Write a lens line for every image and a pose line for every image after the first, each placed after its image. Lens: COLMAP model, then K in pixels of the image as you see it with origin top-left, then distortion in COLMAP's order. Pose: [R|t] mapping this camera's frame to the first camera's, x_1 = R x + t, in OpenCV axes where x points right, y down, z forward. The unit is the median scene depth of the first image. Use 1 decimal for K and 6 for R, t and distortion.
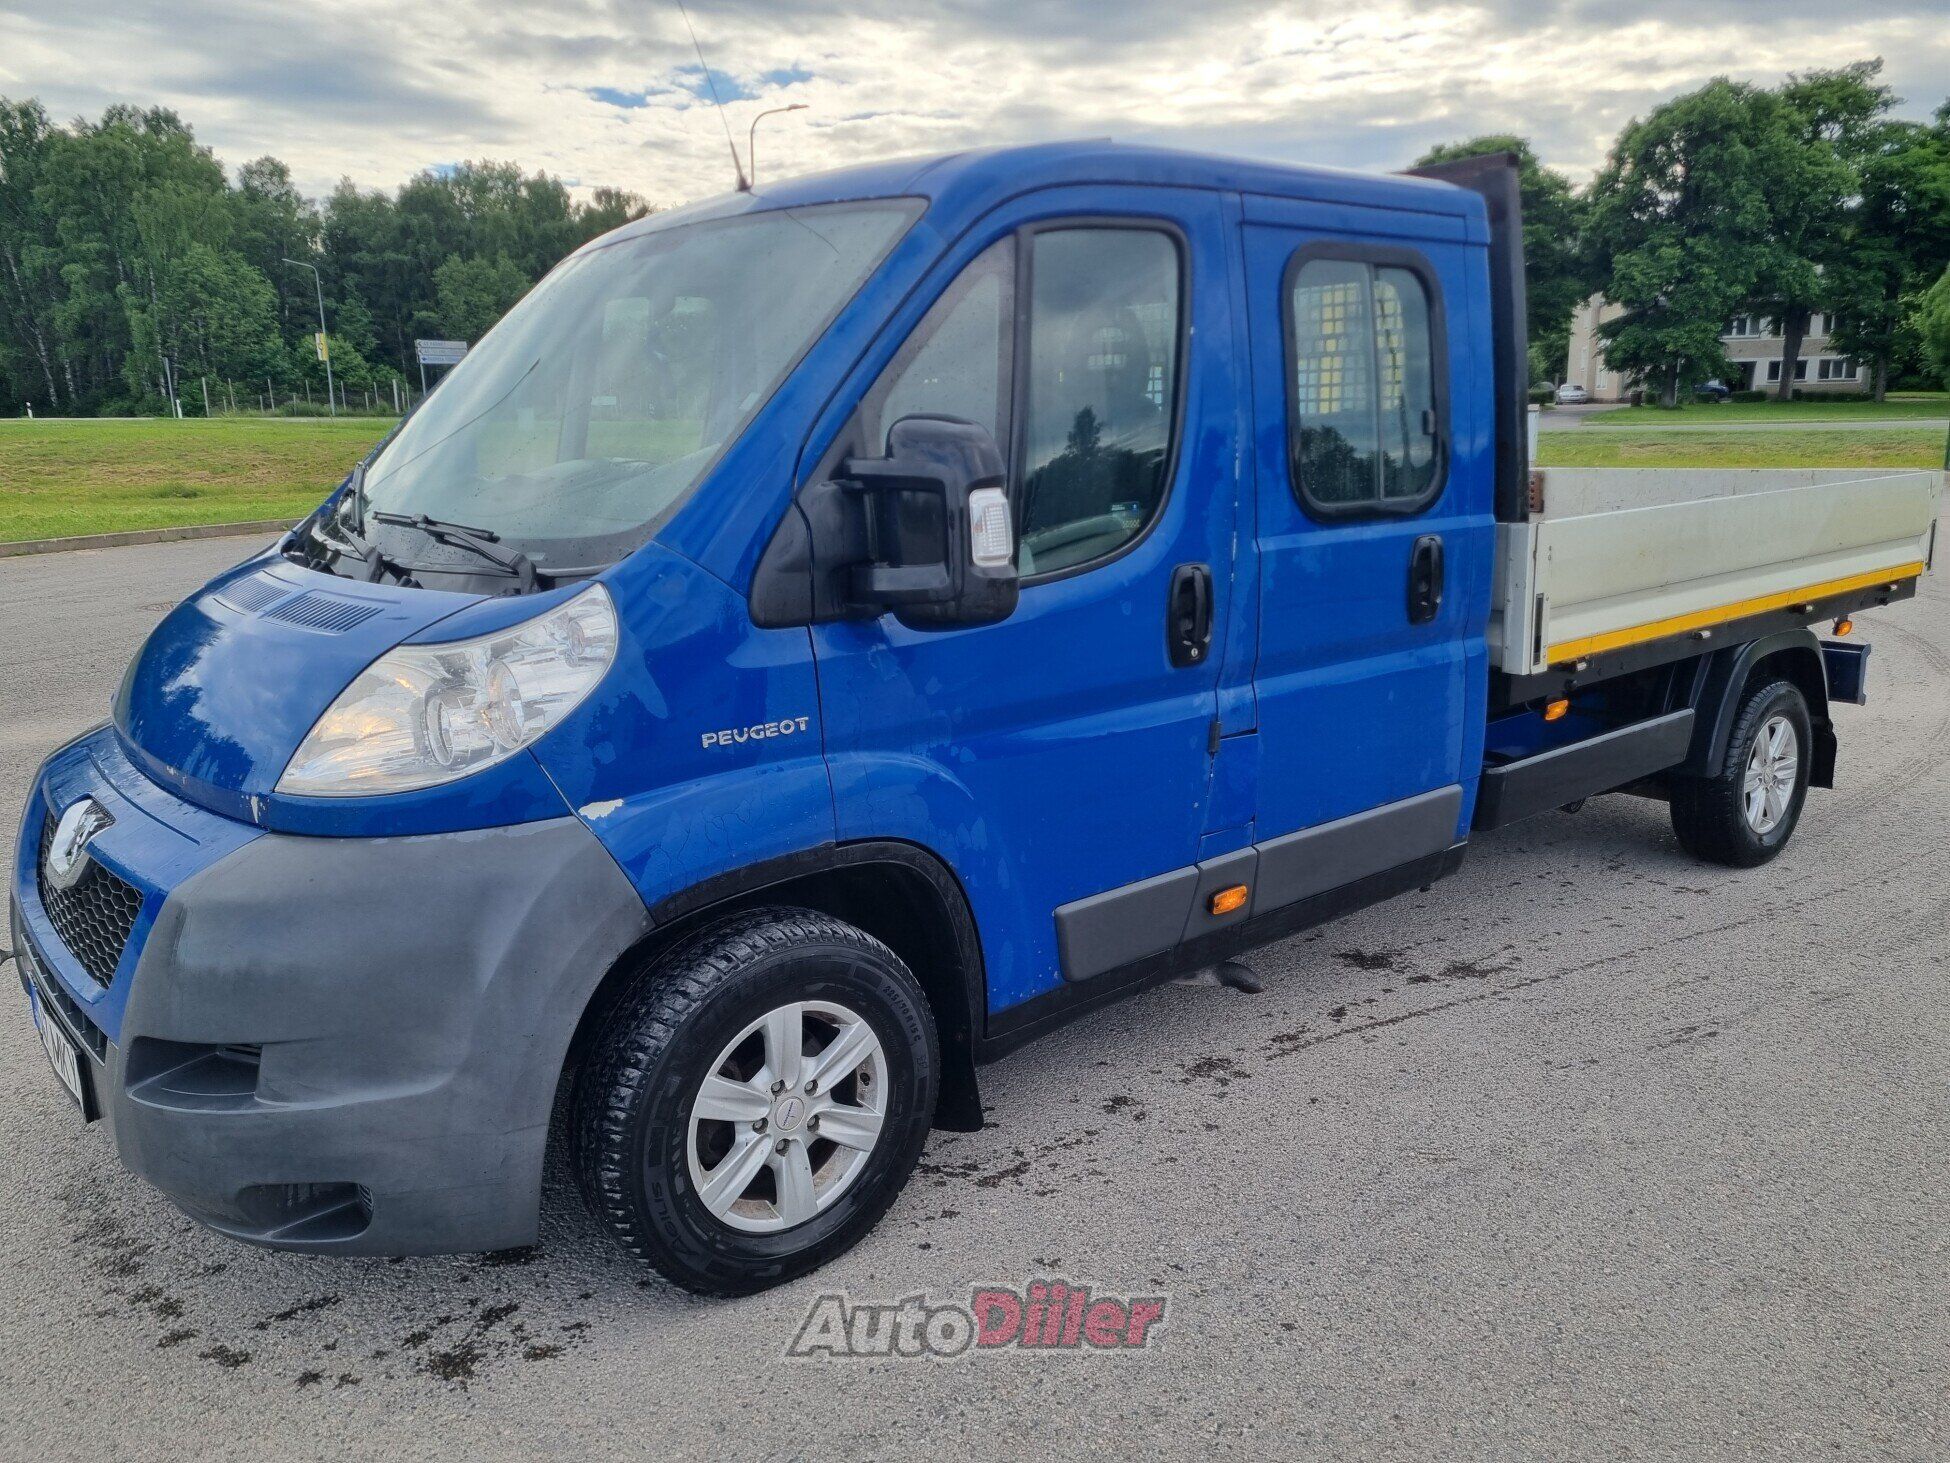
lens RADIAL K [[1439.7, 0, 1010.4], [0, 1439.7, 727.4], [0, 0, 1]] dist [0.066906, -0.052079]
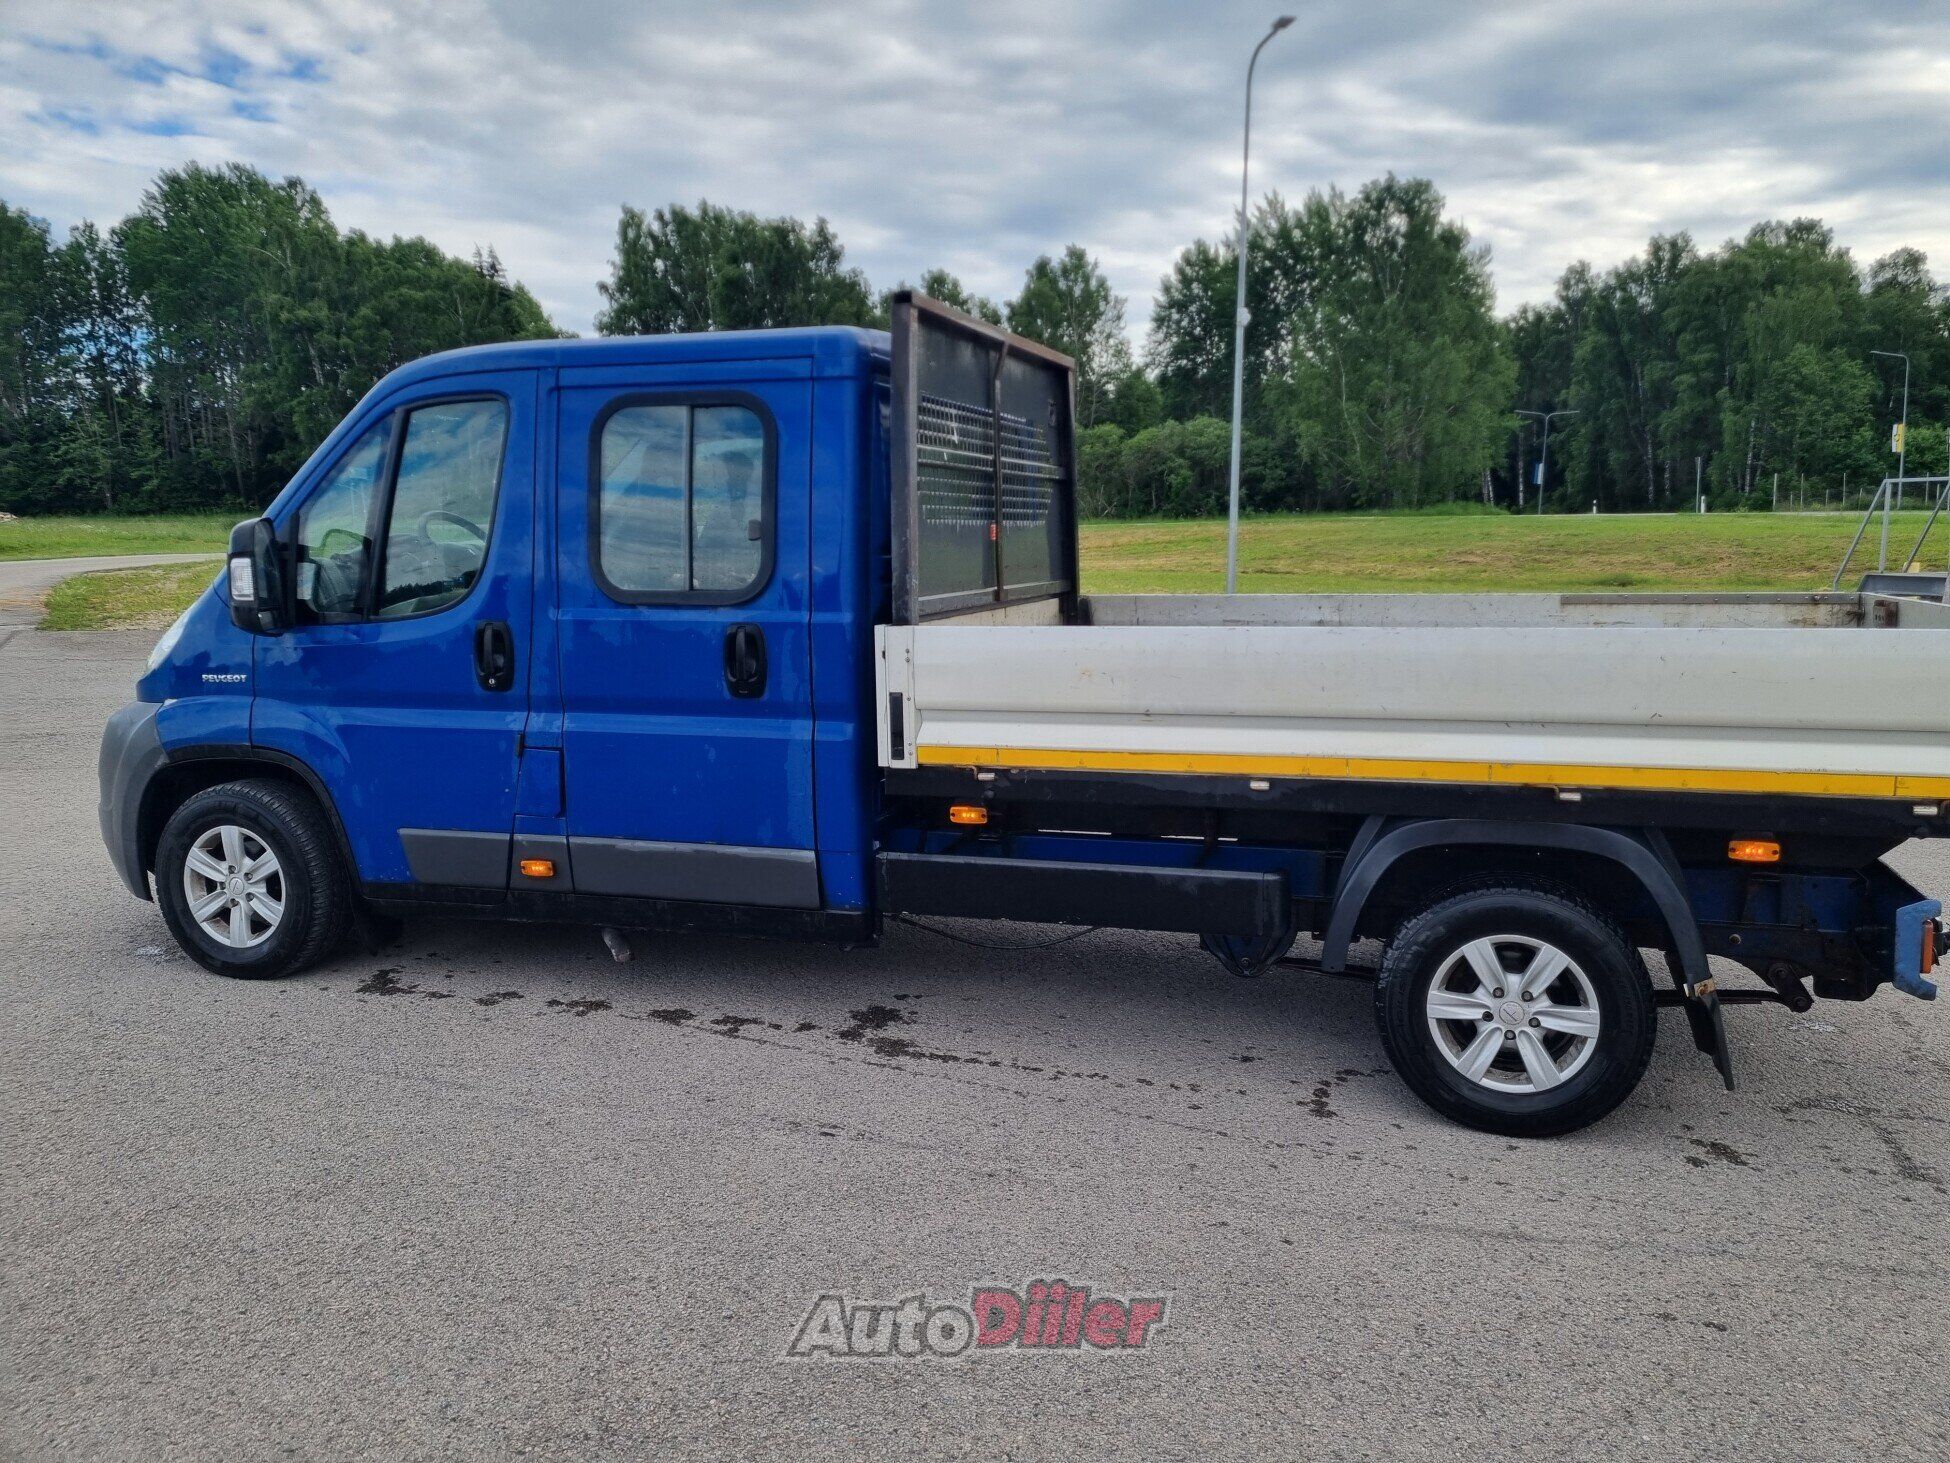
lens RADIAL K [[1439.7, 0, 1010.4], [0, 1439.7, 727.4], [0, 0, 1]] dist [0.066906, -0.052079]
pose [[0.544399, 0.125865, -0.829330, 1.383430], [-0.176997, 0.983655, 0.033099, -0.125734], [0.819940, 0.128770, 0.557778, 0.525516]]
